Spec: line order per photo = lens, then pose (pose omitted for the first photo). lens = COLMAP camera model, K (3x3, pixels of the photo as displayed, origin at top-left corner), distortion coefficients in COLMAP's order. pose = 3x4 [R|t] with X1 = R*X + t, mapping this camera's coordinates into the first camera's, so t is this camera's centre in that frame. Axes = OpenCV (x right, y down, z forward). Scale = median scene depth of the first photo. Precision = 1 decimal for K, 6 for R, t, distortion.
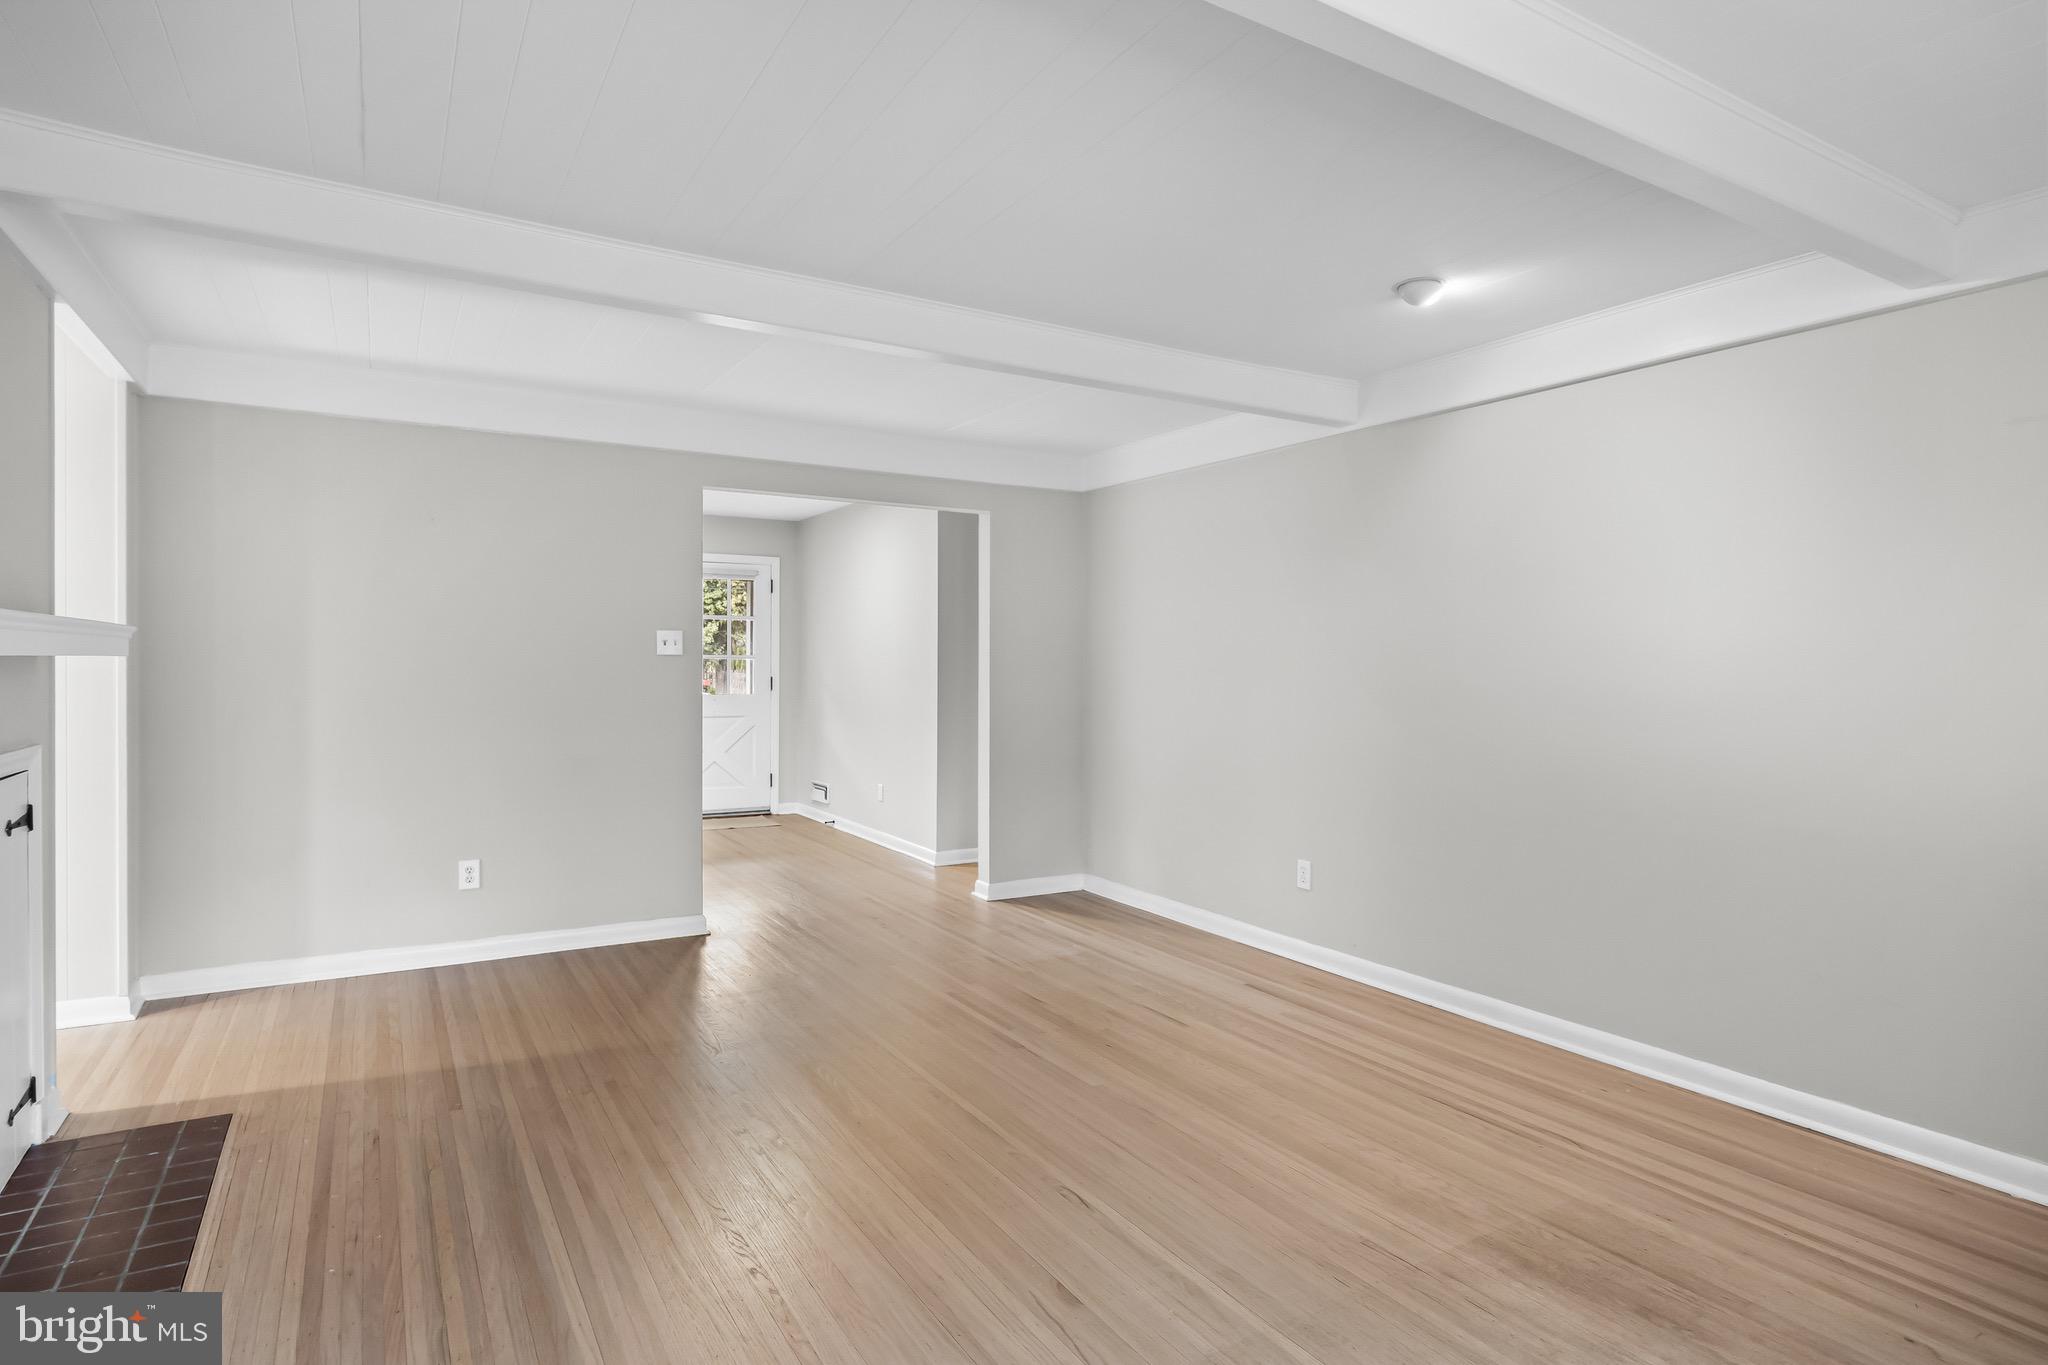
lens RADIAL K [[1085.8, 0, 1024.0], [0, 1085.8, 682.5], [0, 0, 1]] dist [0.026388, 0.000156]
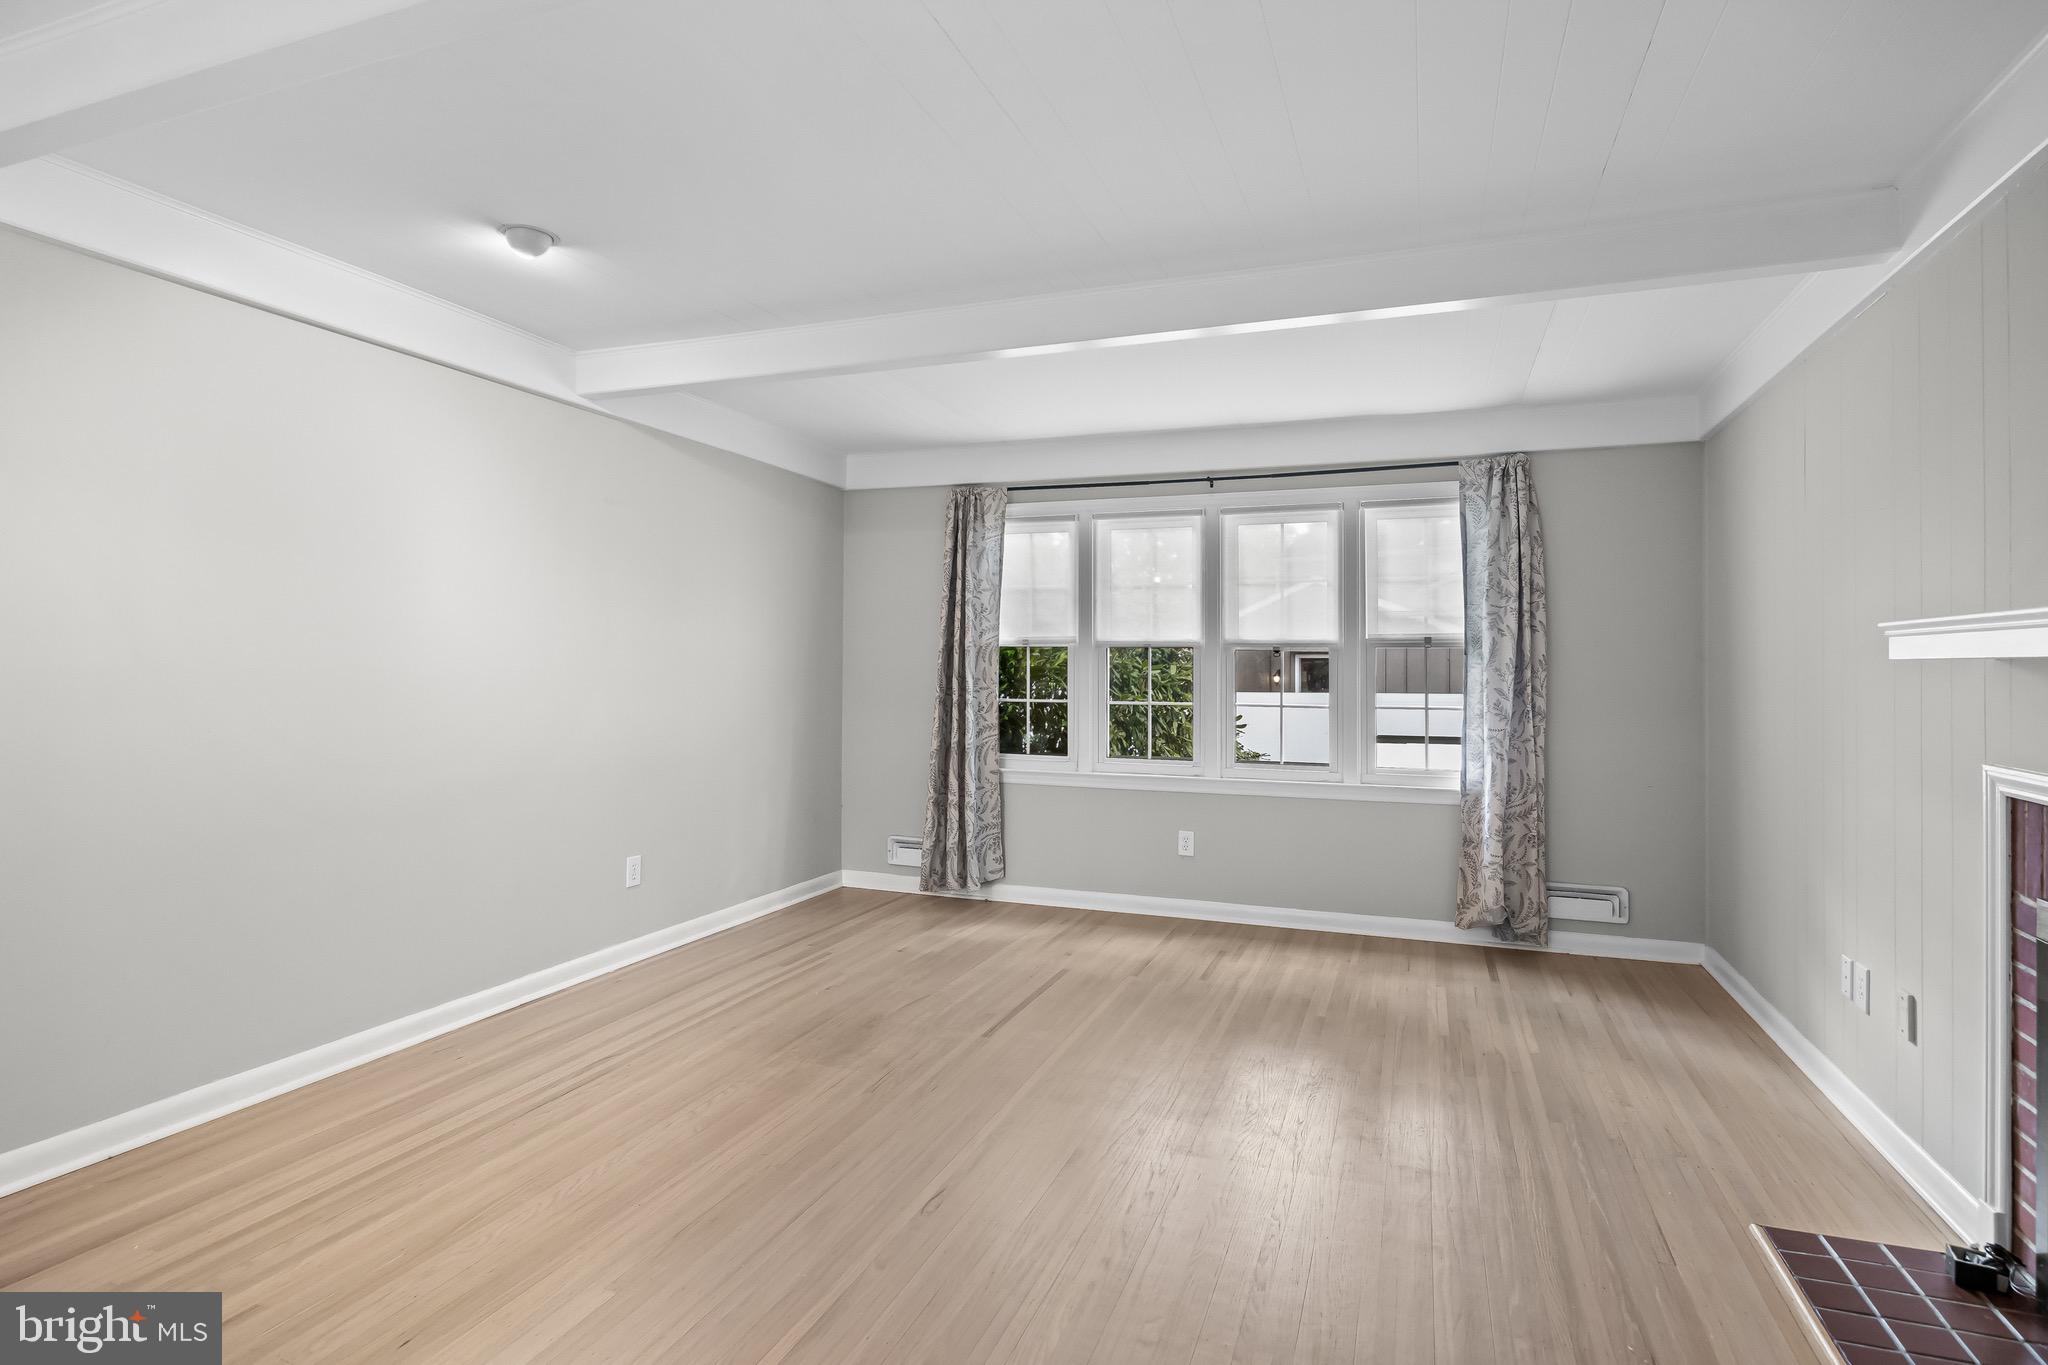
lens RADIAL K [[1054.2, 0, 1023.1], [0, 1054.2, 651.2], [0, 0, 1]] dist [0.000324, 0.000348]
pose [[-0.626616, 0.002018, 0.779326, -0.600703], [-0.003683, 0.999978, -0.005550, -0.008604], [-0.779320, -0.006348, -0.626595, 1.254972]]
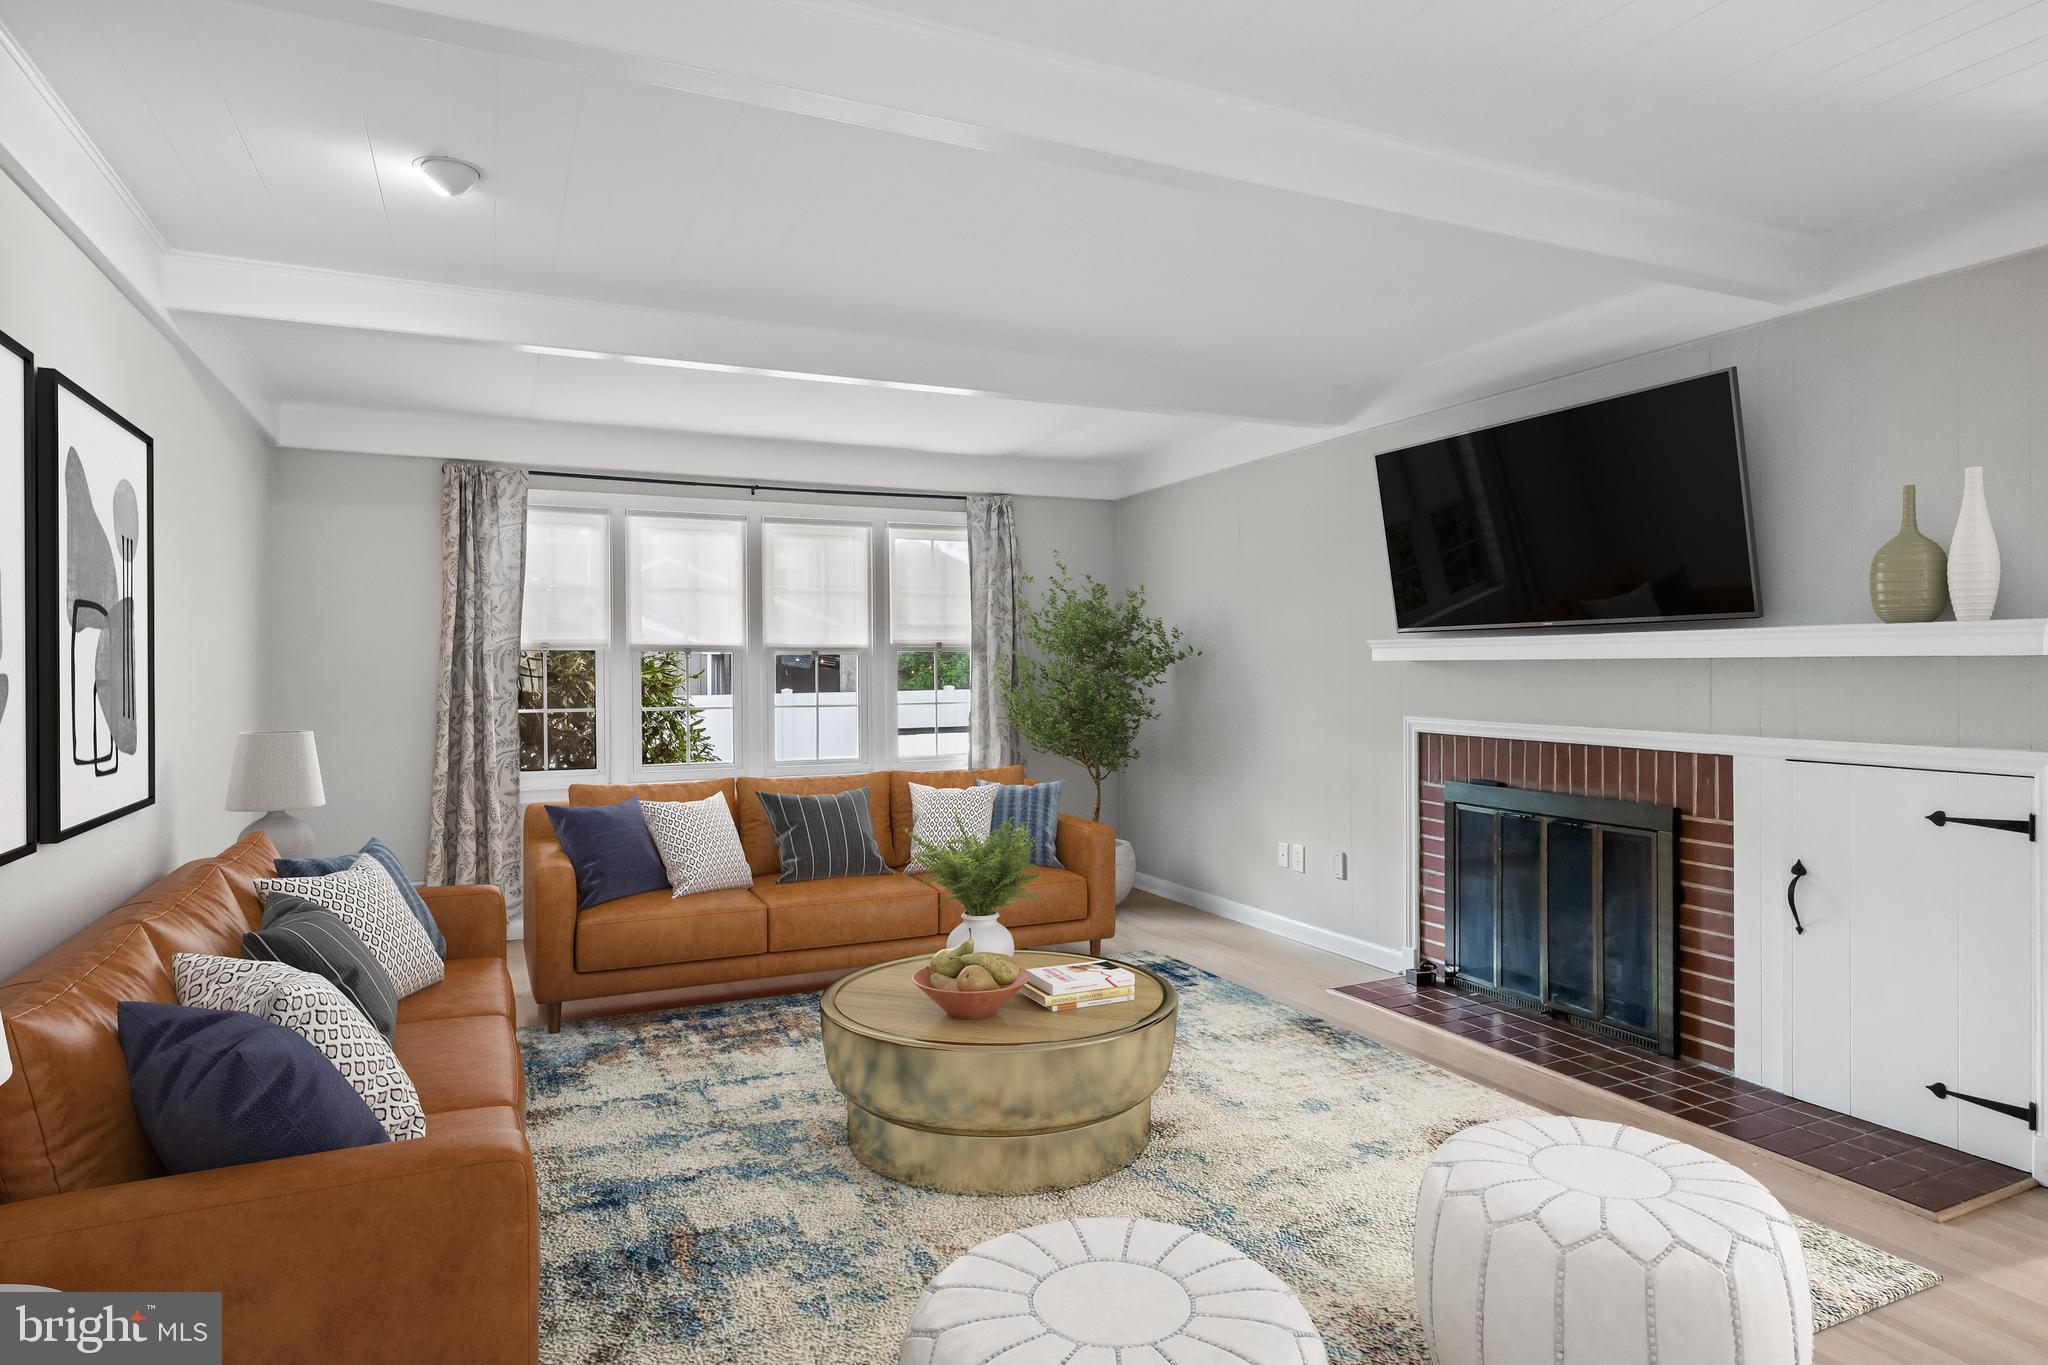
lens RADIAL K [[1199.7, 0, 1024.0], [0, 1199.7, 682.5], [0, 0, 1]] dist [0.002653, -0.000624]
pose [[-0.994961, -0.000768, 0.100264, -0.123179], [0.001322, 0.999783, 0.020776, -0.014304], [-0.100258, 0.020804, -0.994744, 1.869038]]
